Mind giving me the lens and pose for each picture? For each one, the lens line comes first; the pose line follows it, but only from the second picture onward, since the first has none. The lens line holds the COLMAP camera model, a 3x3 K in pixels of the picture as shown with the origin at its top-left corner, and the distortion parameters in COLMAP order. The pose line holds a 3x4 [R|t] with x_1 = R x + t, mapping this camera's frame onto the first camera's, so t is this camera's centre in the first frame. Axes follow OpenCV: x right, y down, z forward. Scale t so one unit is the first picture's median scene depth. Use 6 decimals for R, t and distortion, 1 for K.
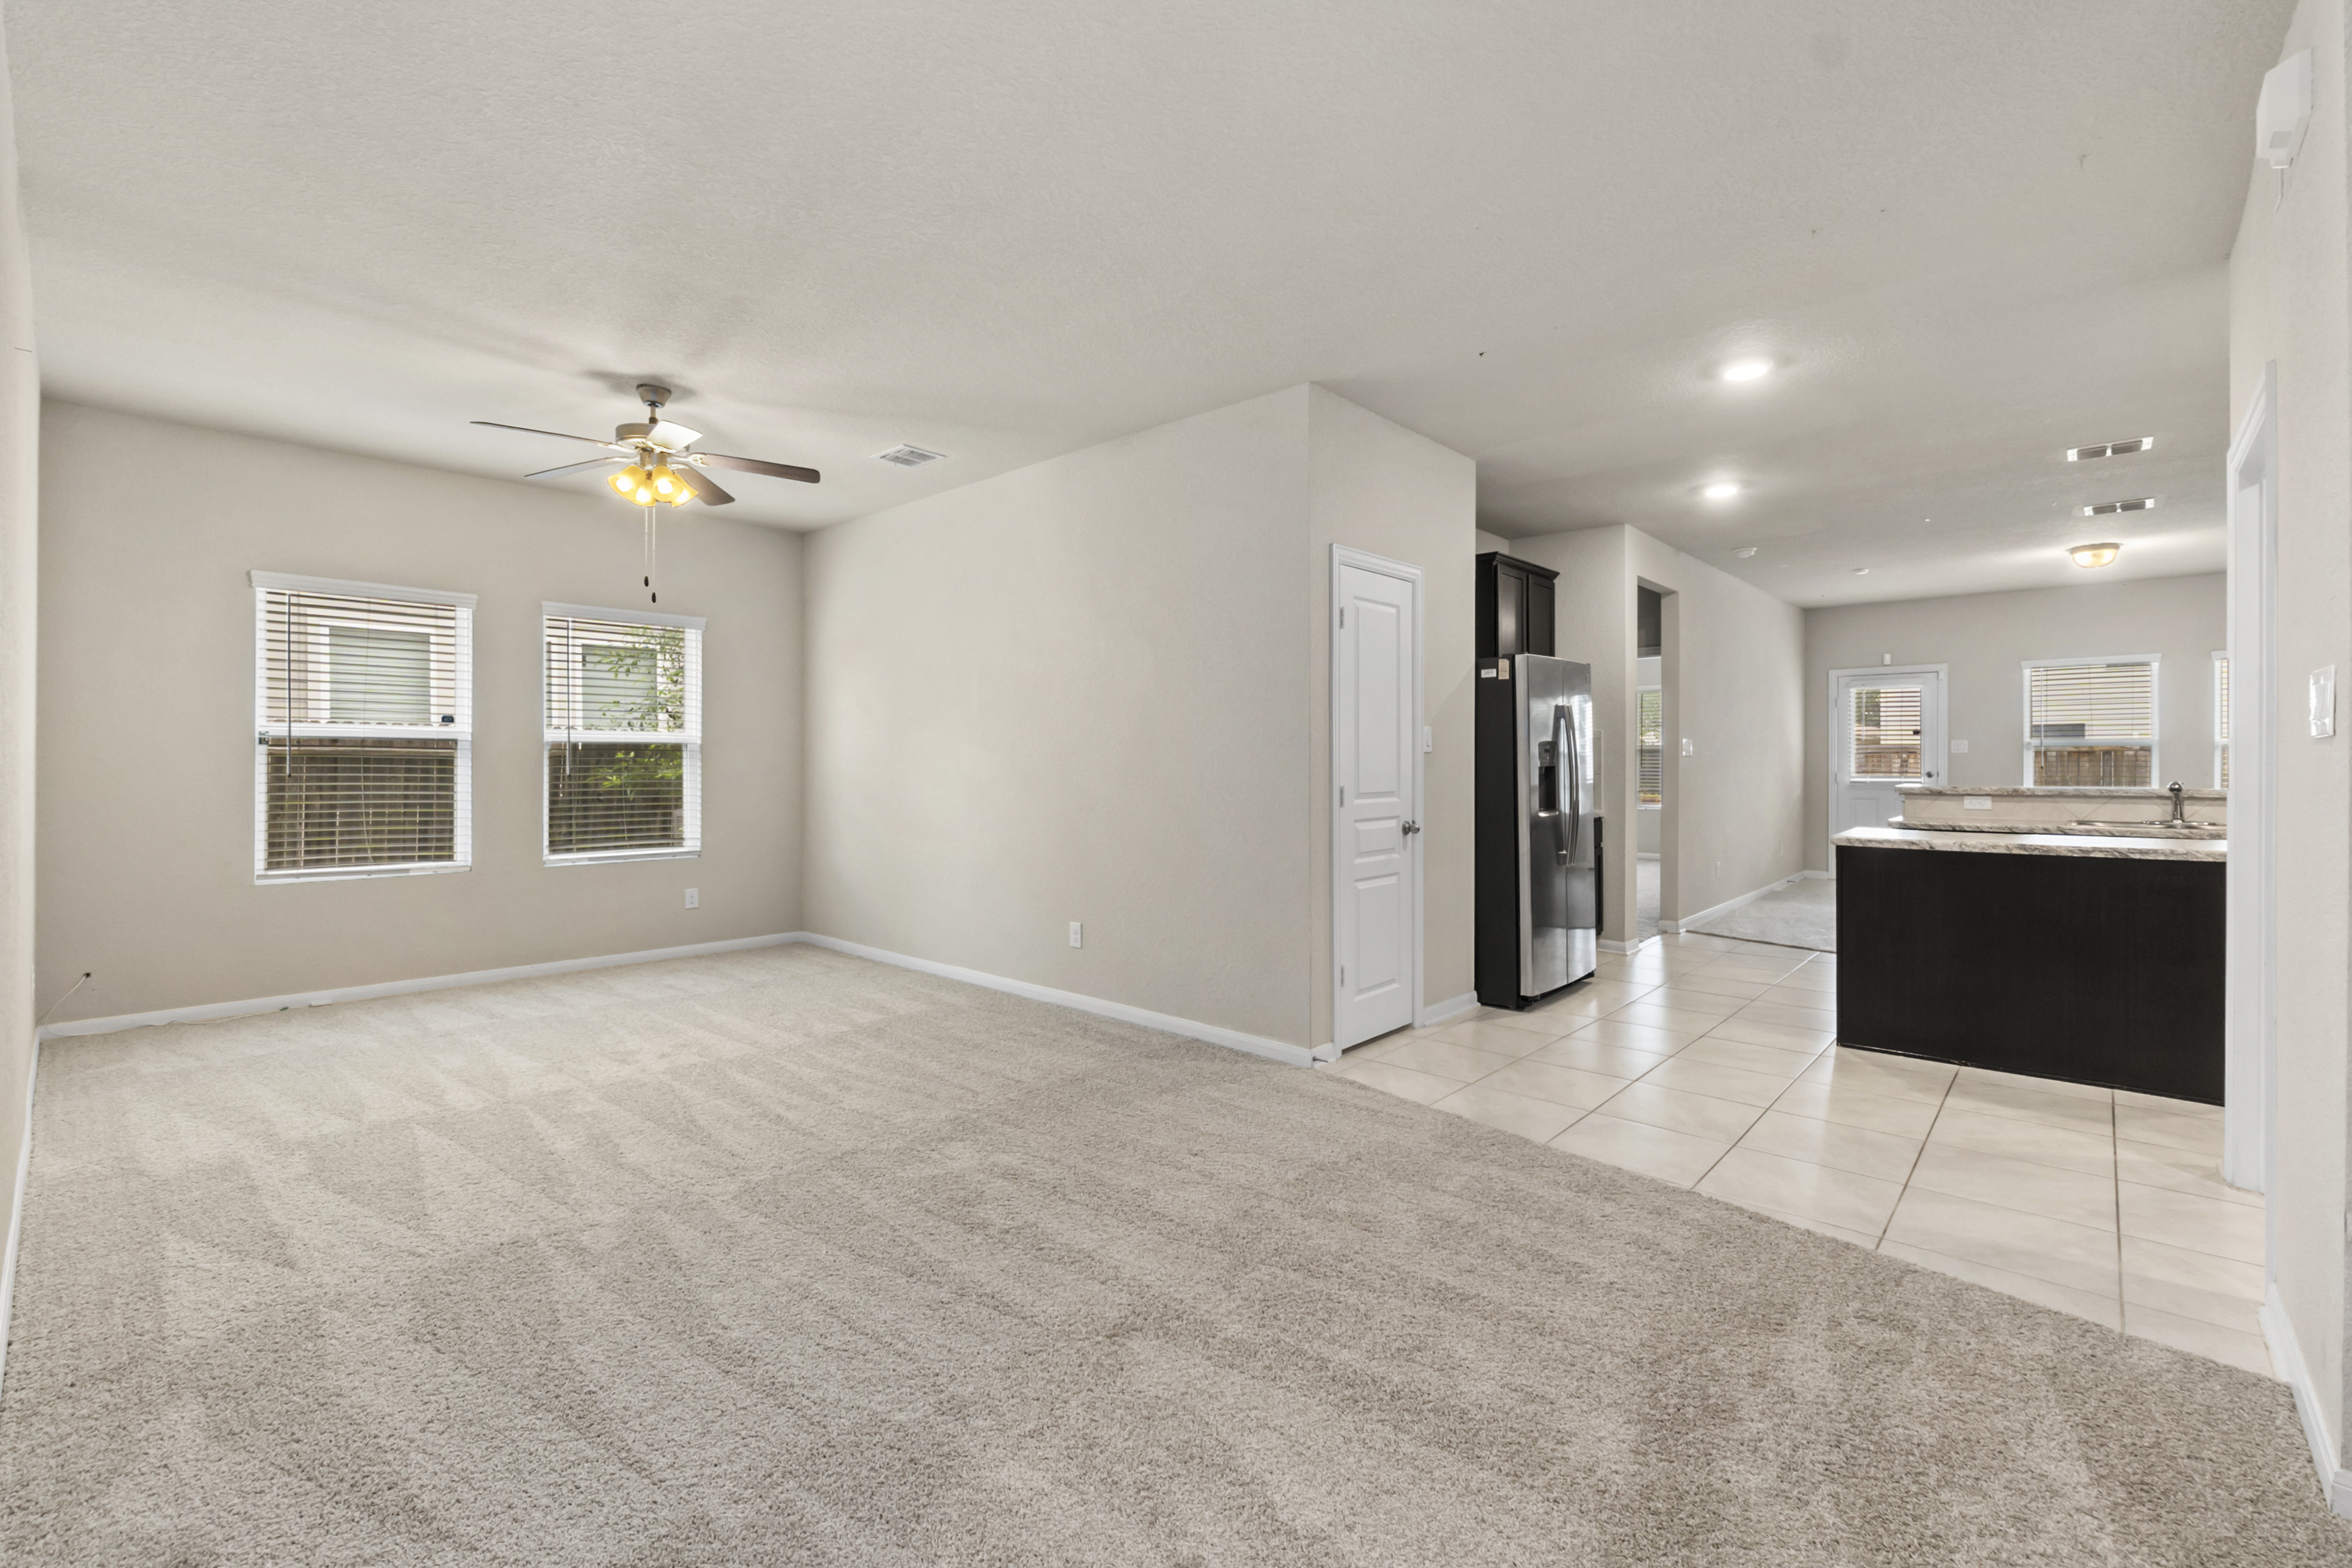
lens RADIAL K [[1014.9, 0, 1169.5], [0, 1014.9, 767.1], [0, 0, 1]] dist [-0.002052, -0.000205]
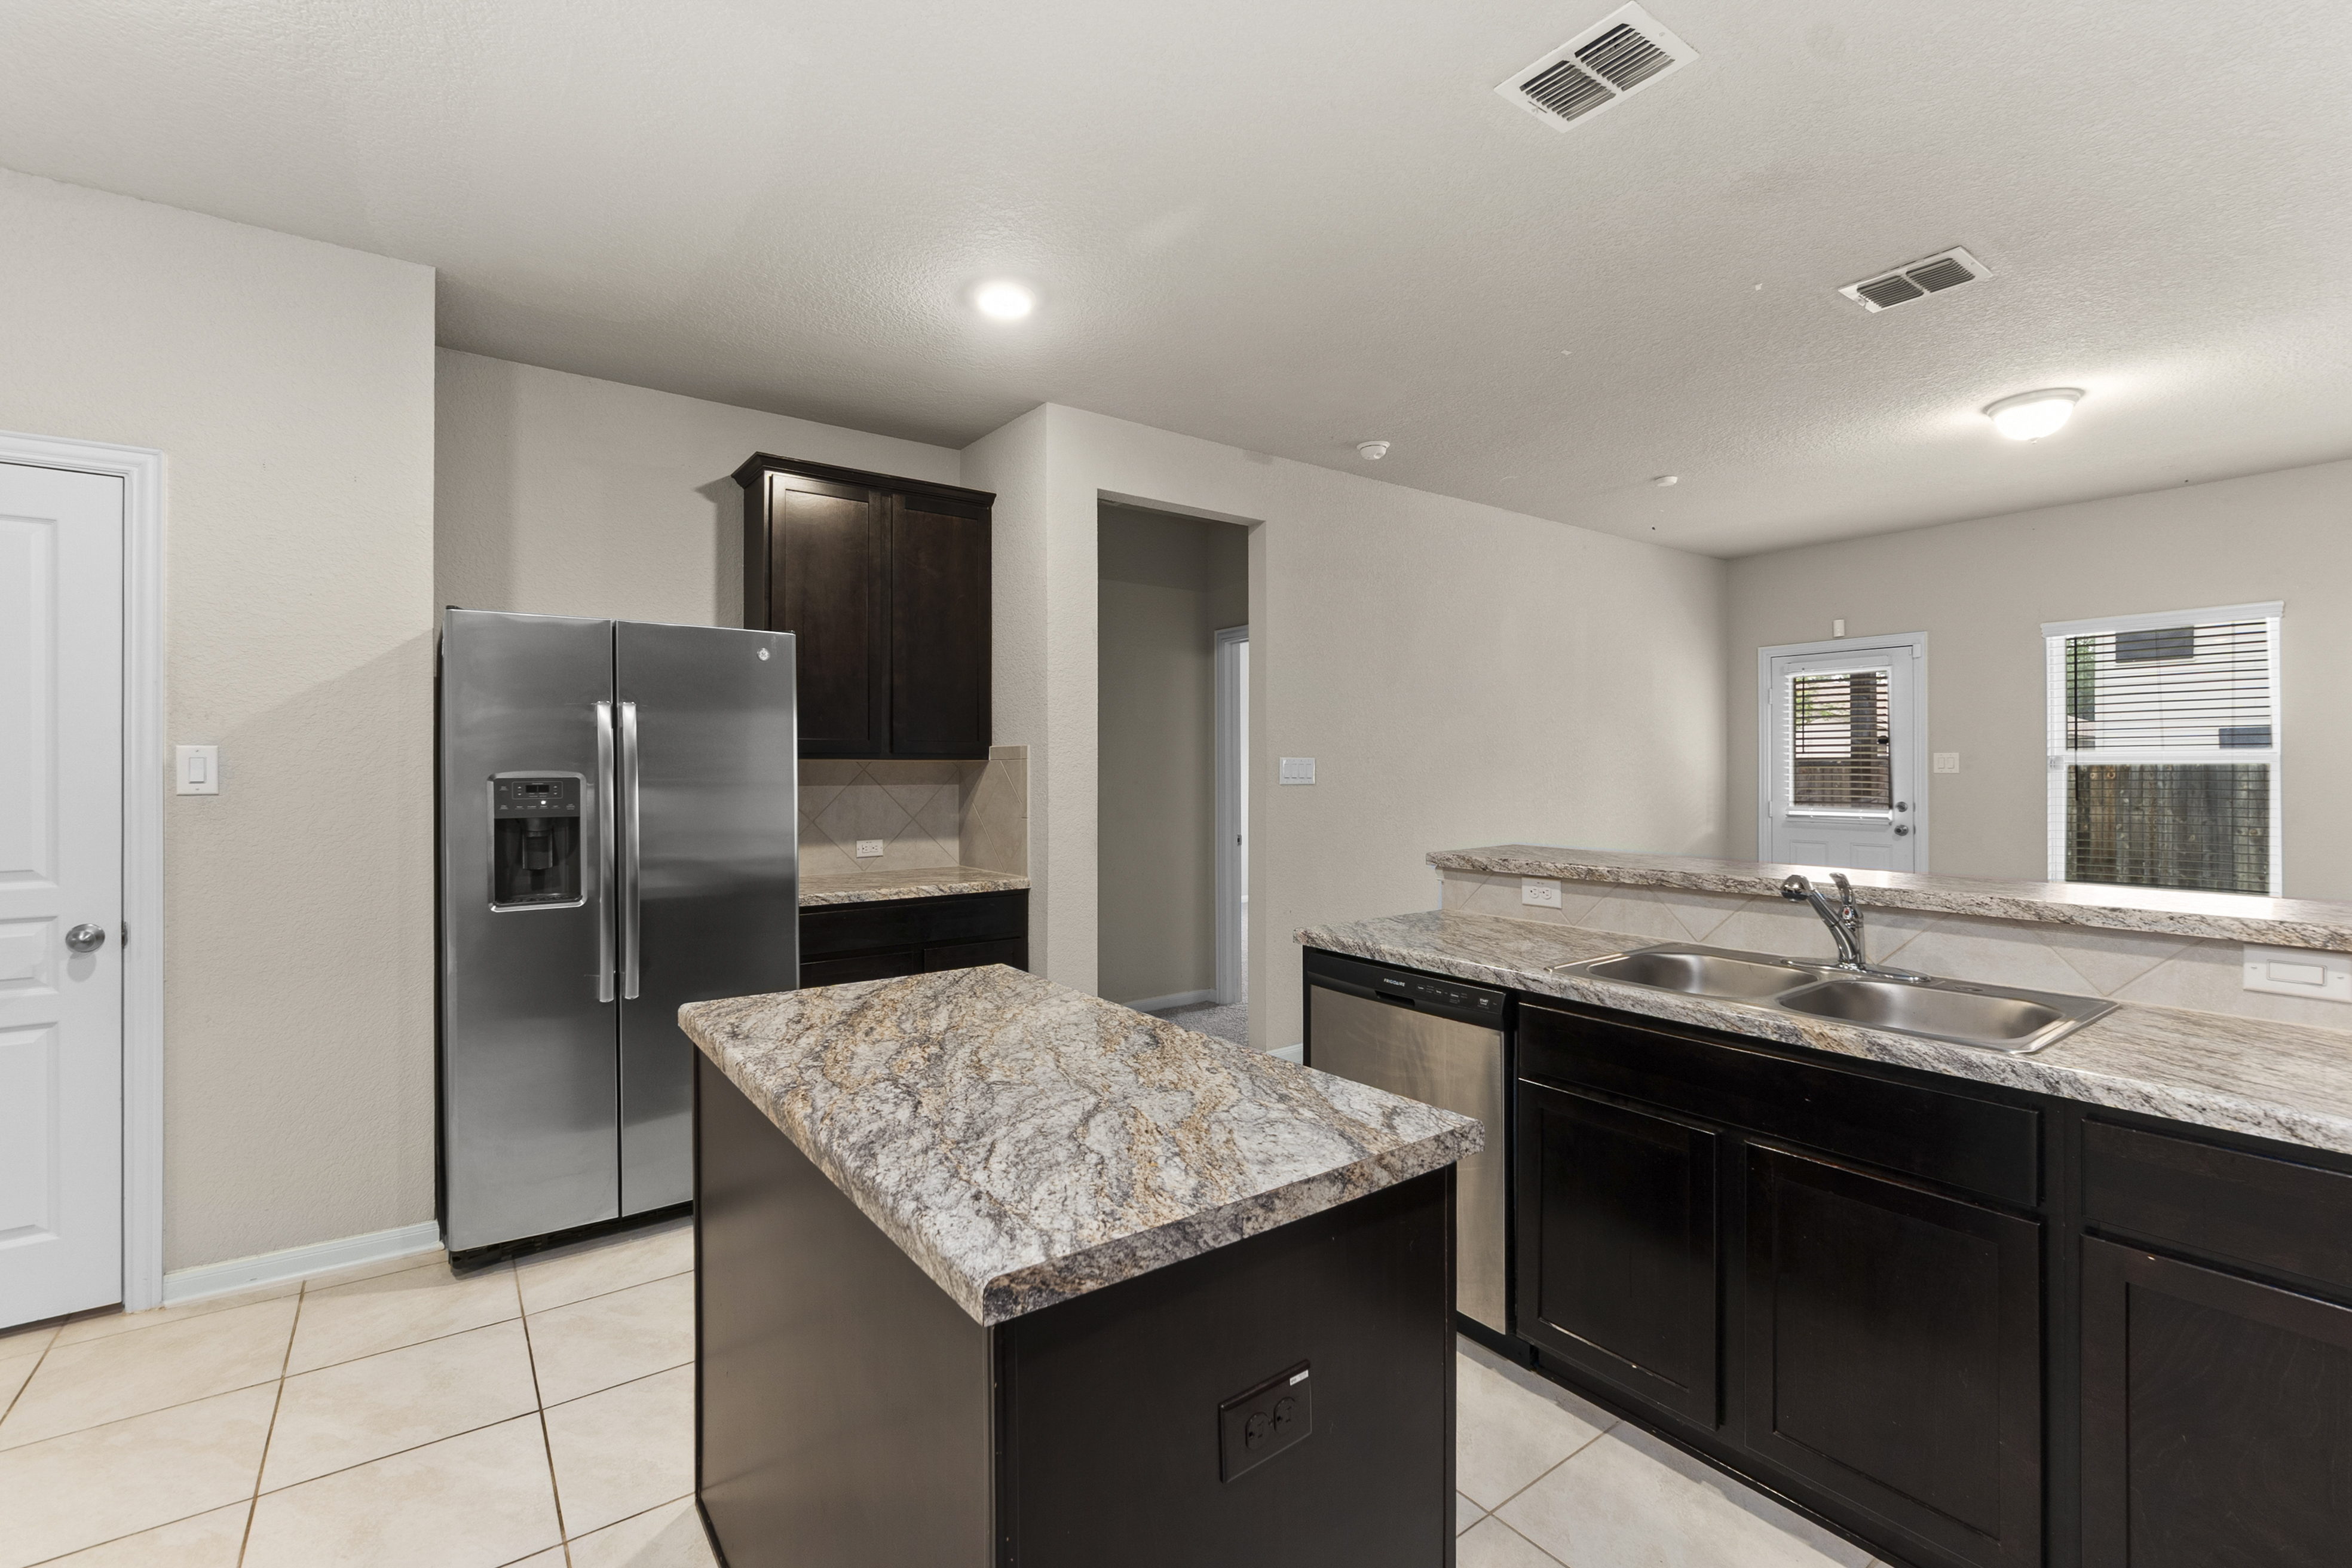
lens RADIAL K [[1006.5, 0, 1144.9], [0, 1006.5, 764.7], [0, 0, 1]] dist [-0.001488, -0.000116]
pose [[0.977925, 0.000083, -0.208954, 0.584884], [-0.001713, 0.999970, -0.007619, -0.018799], [0.208947, 0.007809, 0.977896, 0.395470]]
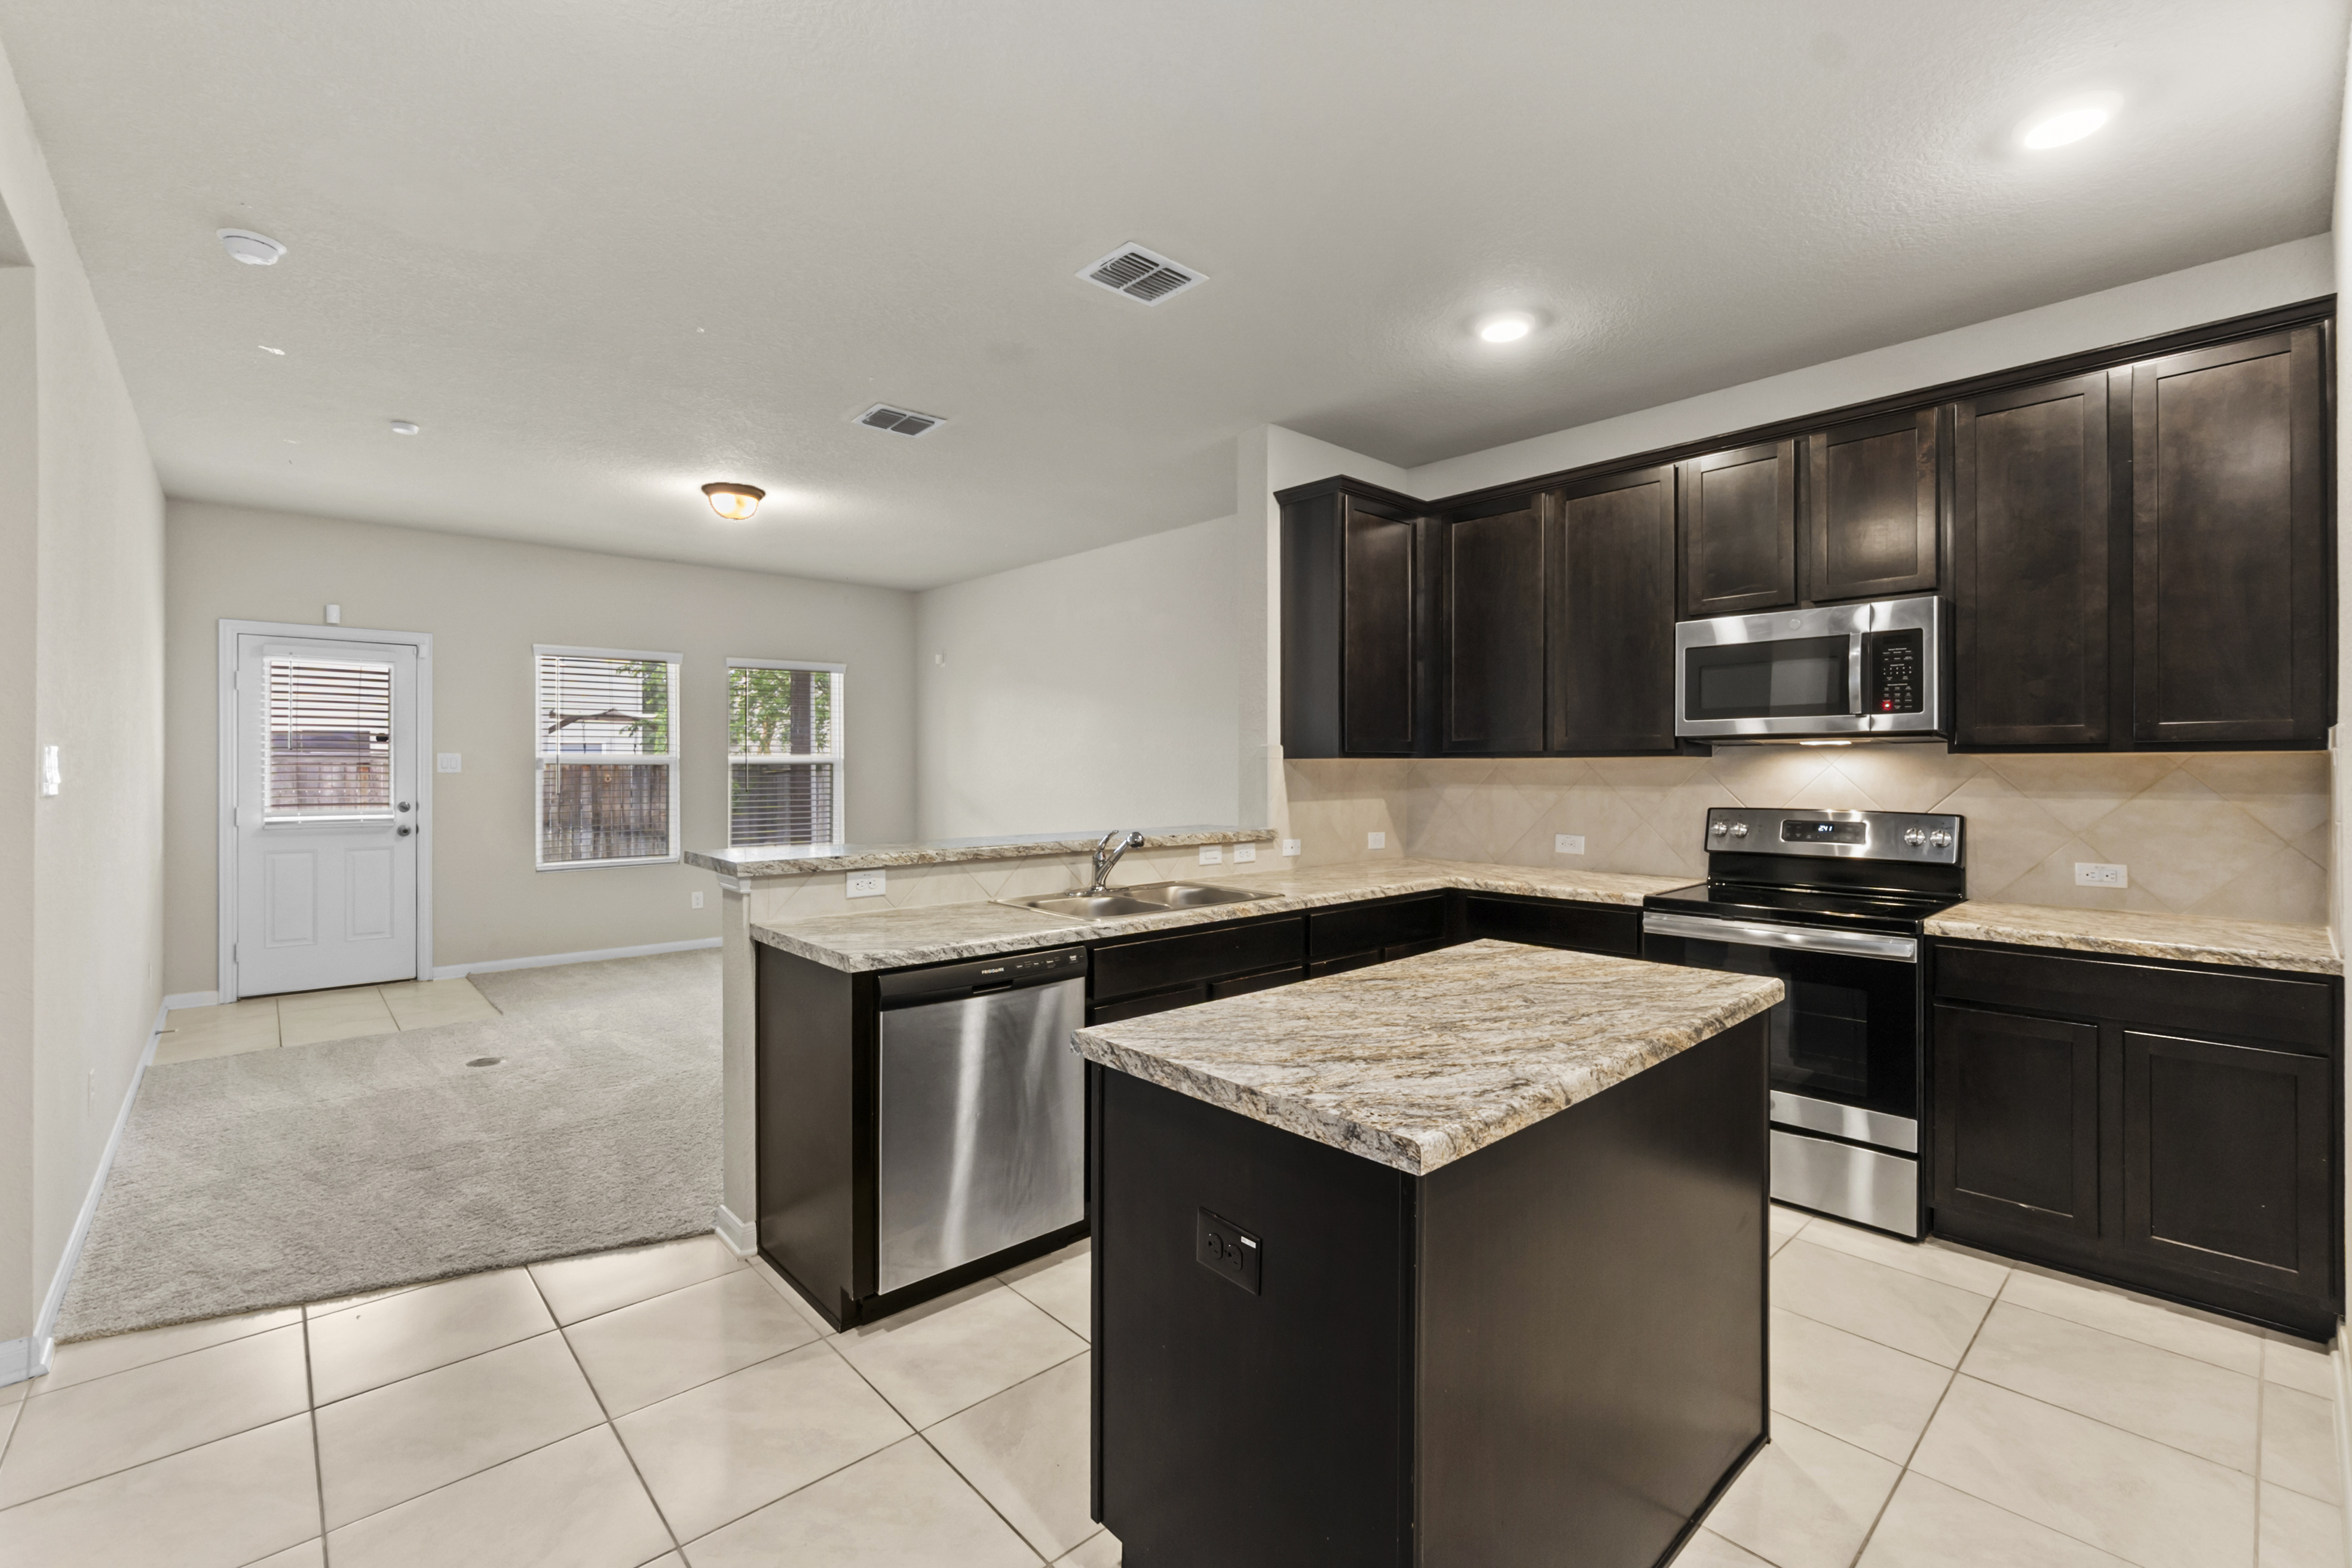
lens RADIAL K [[1014.9, 0, 1169.5], [0, 1014.9, 767.1], [0, 0, 1]] dist [-0.002052, -0.000205]
pose [[0.099378, 0.003072, 0.995045, 0.239250], [0.003903, 0.999986, -0.003477, -0.018468], [-0.995042, 0.004229, 0.099364, 0.652237]]
